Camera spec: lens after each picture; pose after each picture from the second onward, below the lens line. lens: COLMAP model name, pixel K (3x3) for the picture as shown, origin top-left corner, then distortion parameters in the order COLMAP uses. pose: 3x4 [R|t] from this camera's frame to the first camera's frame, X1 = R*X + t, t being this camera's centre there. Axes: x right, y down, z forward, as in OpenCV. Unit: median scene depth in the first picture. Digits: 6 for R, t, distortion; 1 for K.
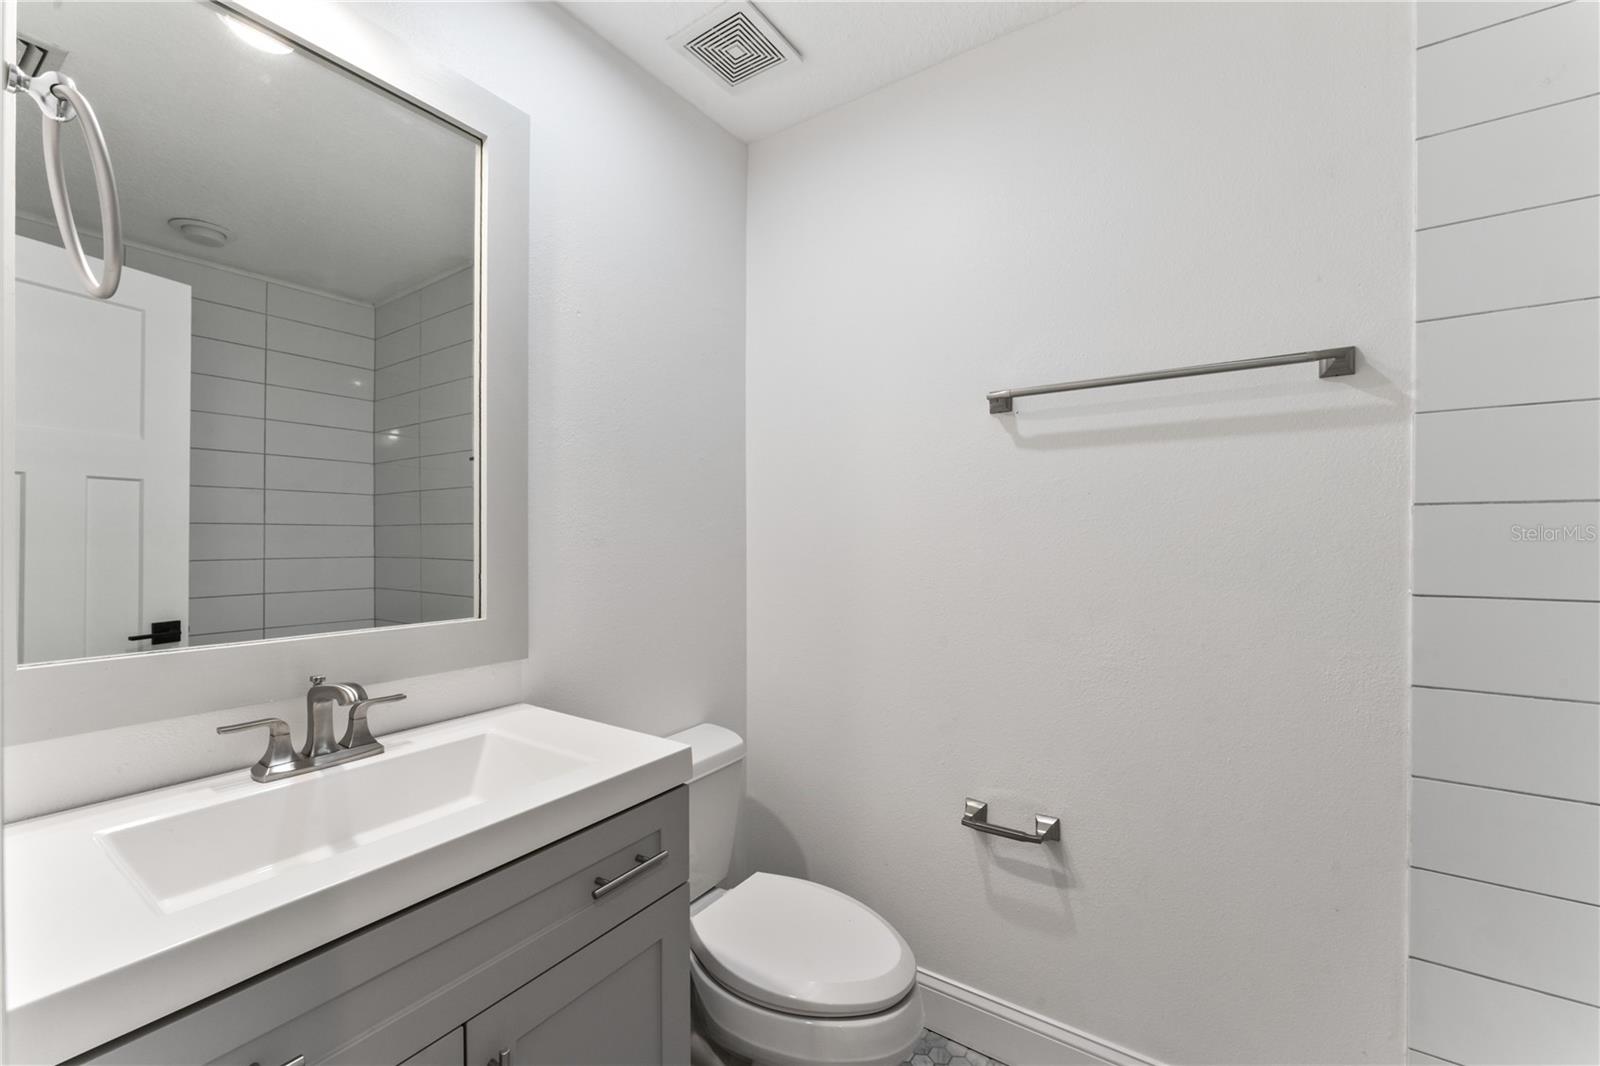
lens RADIAL K [[637.7, 0, 802.1], [0, 637.7, 532.9], [0, 0, 1]] dist [-0.007586, 0.000254]
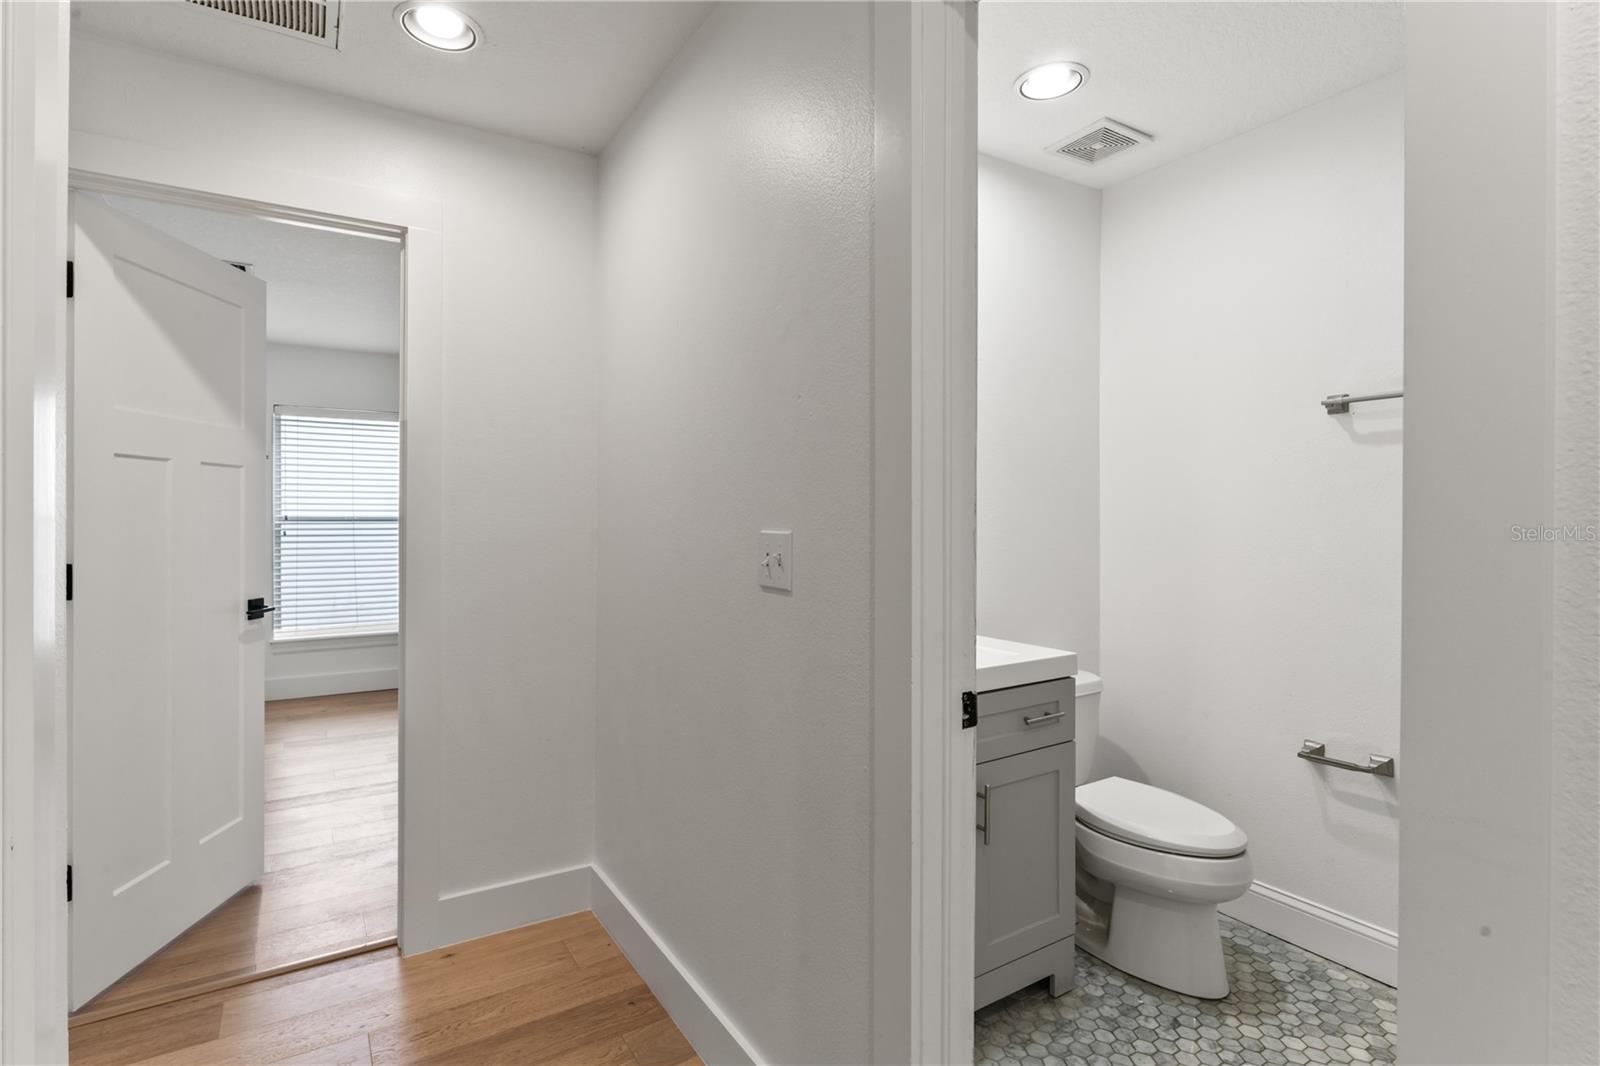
lens RADIAL K [[787.7, 0, 782.6], [0, 787.7, 518.8], [0, 0, 1]] dist [-0.007768, 0.000355]
pose [[0.910402, 0.000344, -0.413725, -0.023513], [0.002140, 0.999982, 0.005541, -0.004137], [0.413719, -0.005930, 0.910385, -0.751385]]
